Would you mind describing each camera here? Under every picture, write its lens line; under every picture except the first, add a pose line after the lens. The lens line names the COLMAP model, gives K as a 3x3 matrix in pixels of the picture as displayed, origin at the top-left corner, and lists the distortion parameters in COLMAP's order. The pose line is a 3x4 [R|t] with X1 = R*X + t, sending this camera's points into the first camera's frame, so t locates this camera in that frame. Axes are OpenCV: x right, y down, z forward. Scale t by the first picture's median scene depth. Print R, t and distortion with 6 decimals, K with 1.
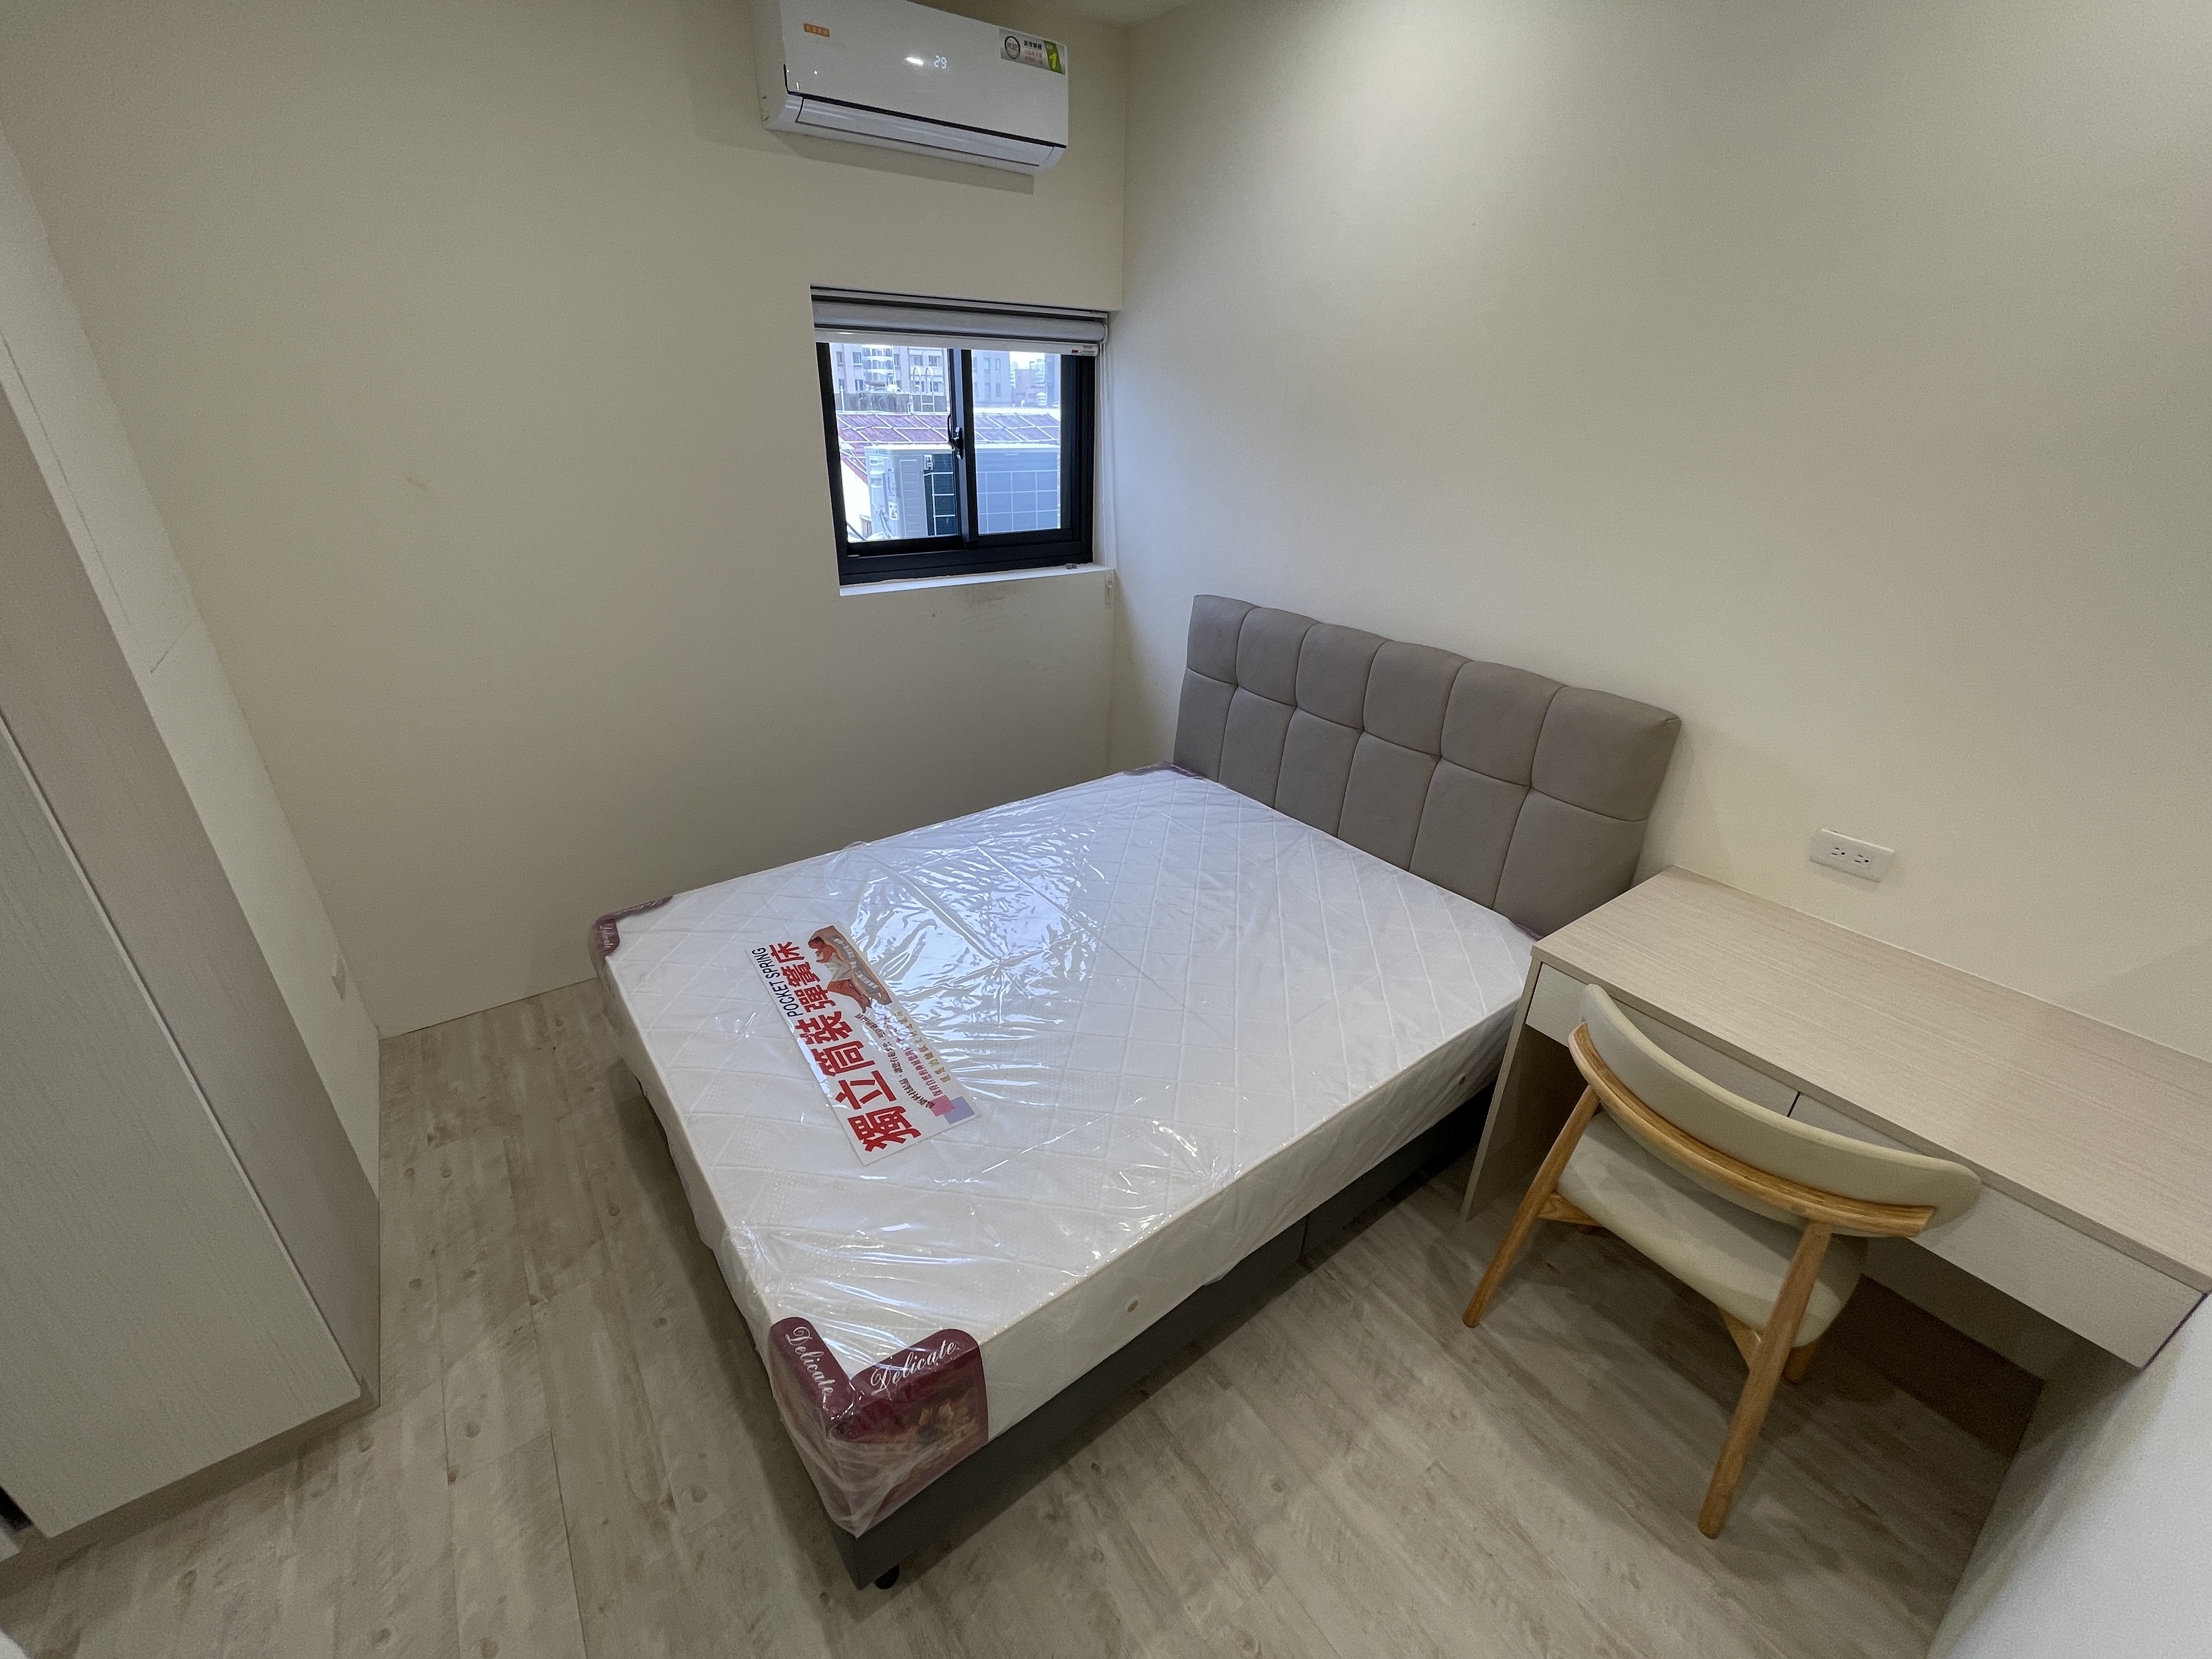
lens RADIAL K [[900.3, 0, 1101.0], [0, 900.3, 831.3], [0, 0, 1]] dist [0.000927, 0.000427]
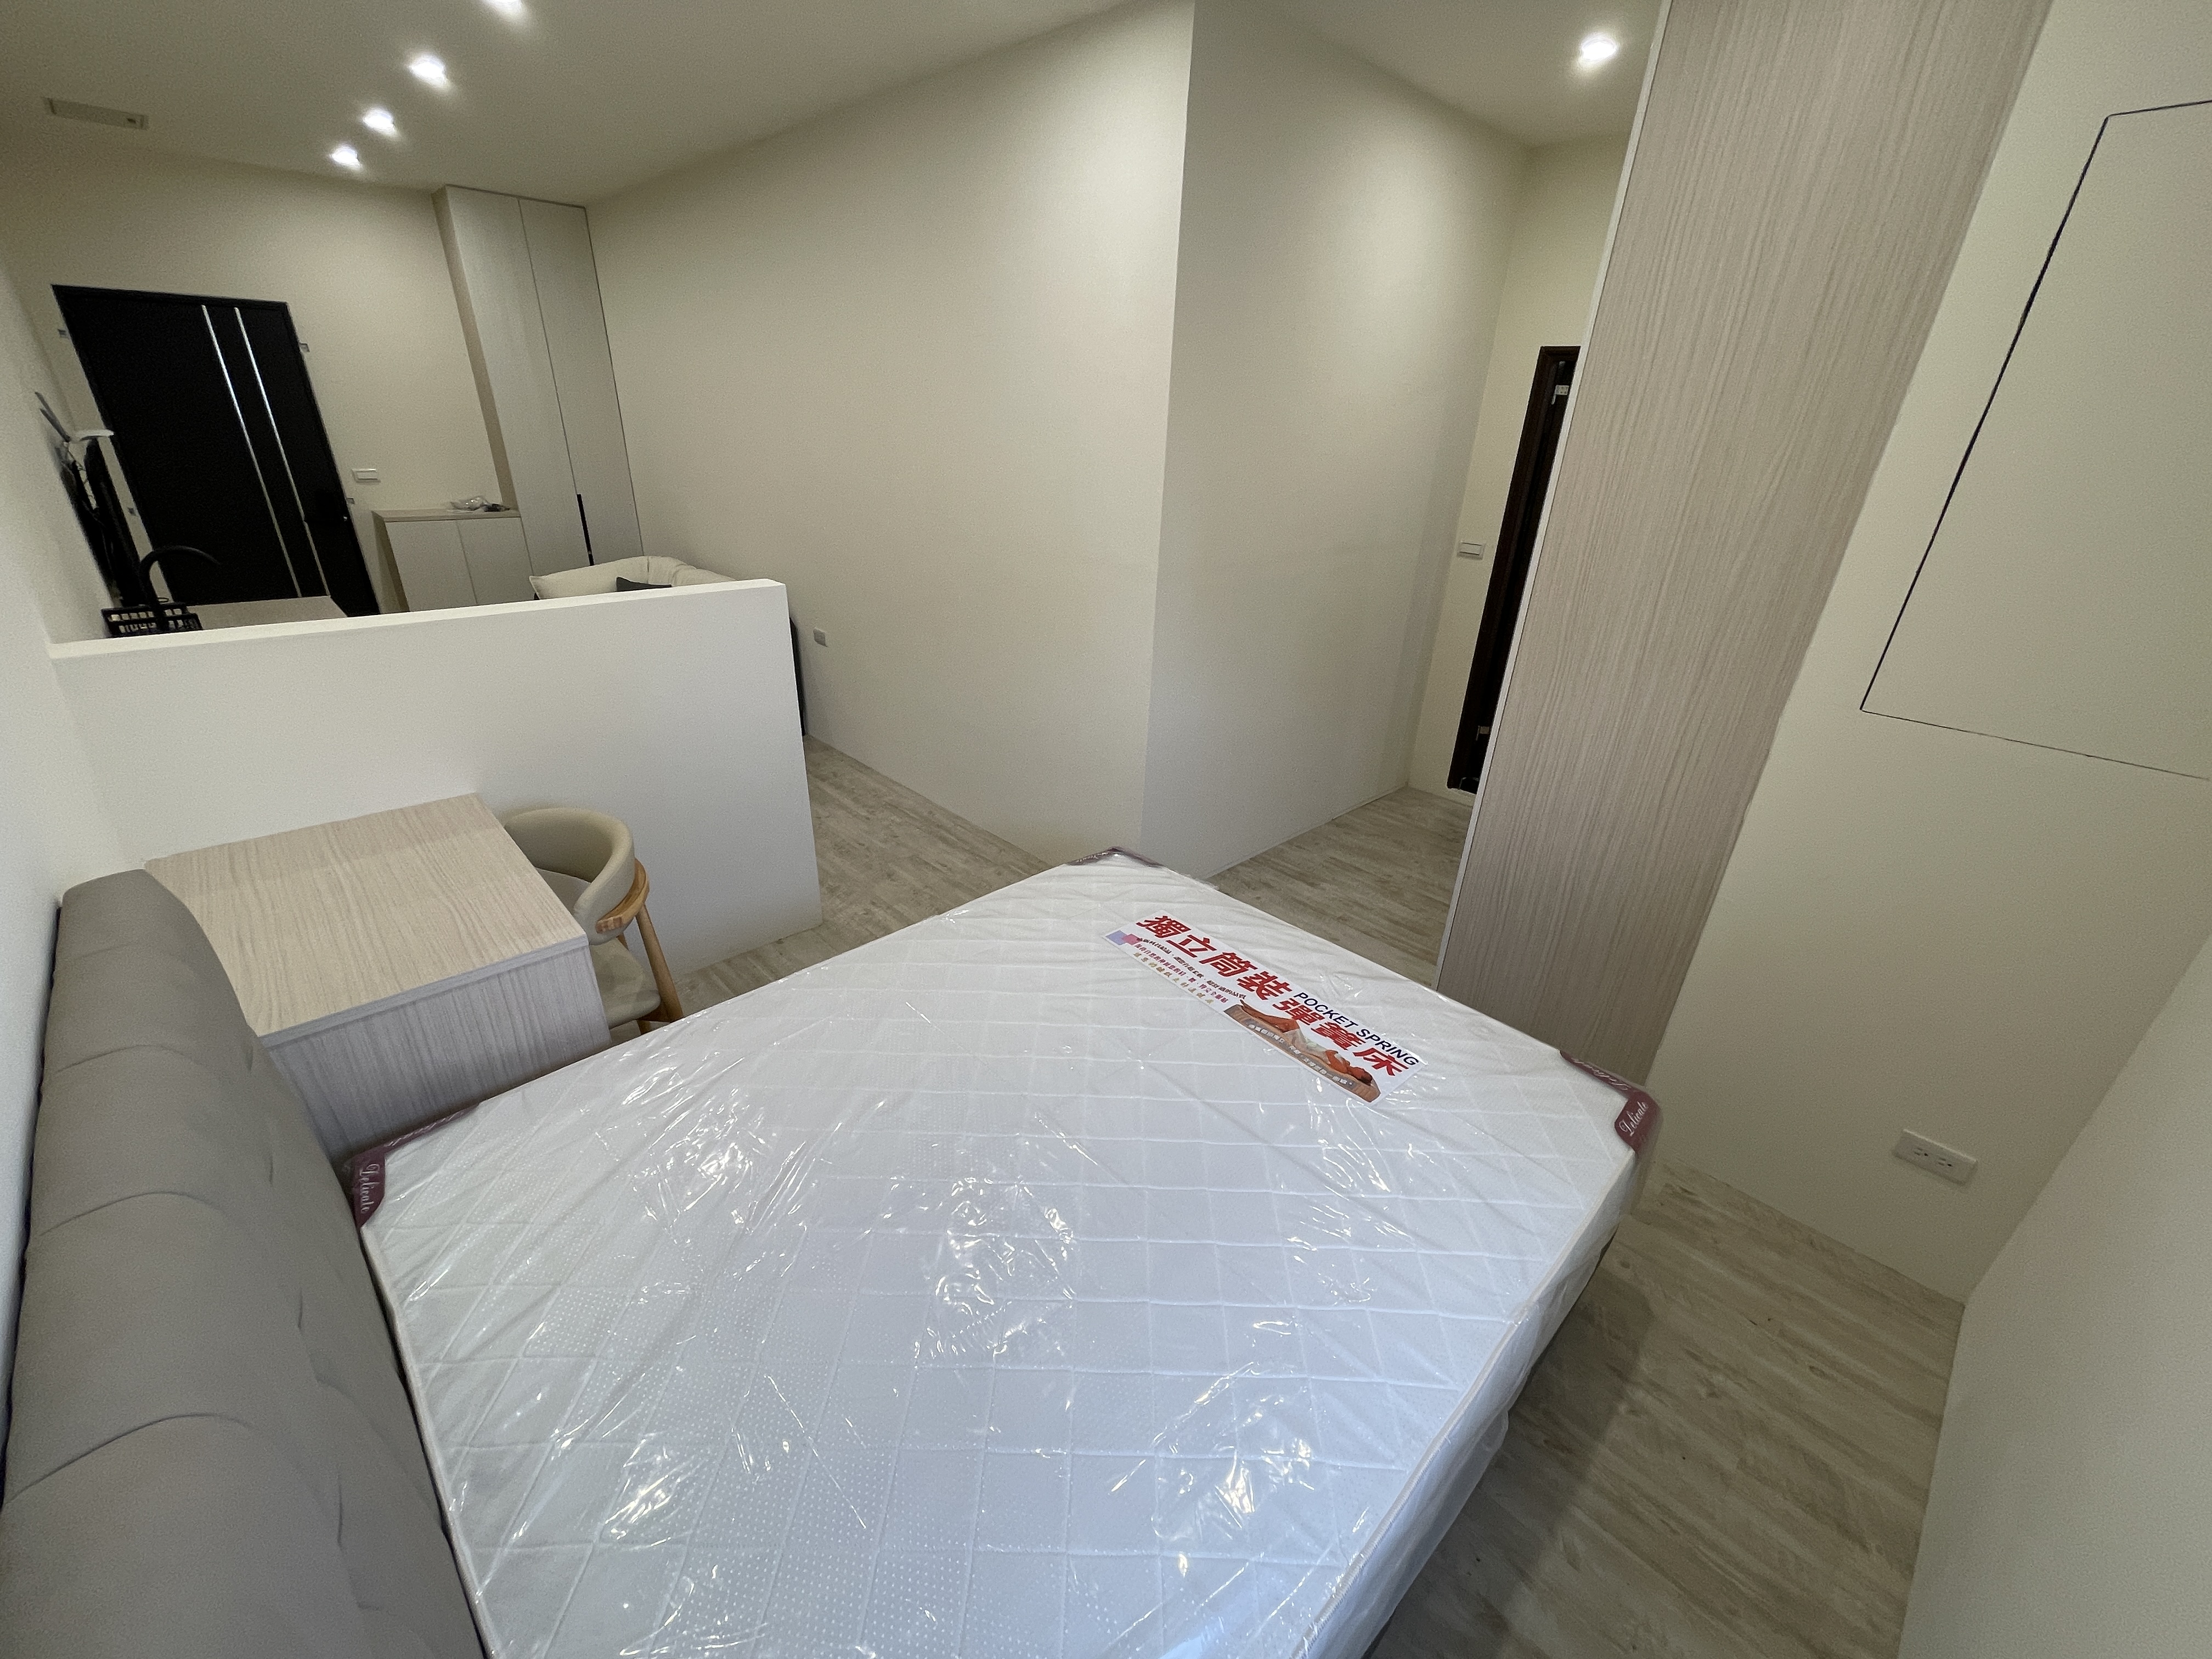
lens RADIAL K [[900.3, 0, 1101.0], [0, 900.3, 831.3], [0, 0, 1]] dist [0.000927, 0.000427]
pose [[-0.988565, 0.003874, -0.150745, 0.057428], [-0.115163, 0.625954, 0.771310, -0.681880], [0.097347, 0.779851, -0.618350, 1.391840]]
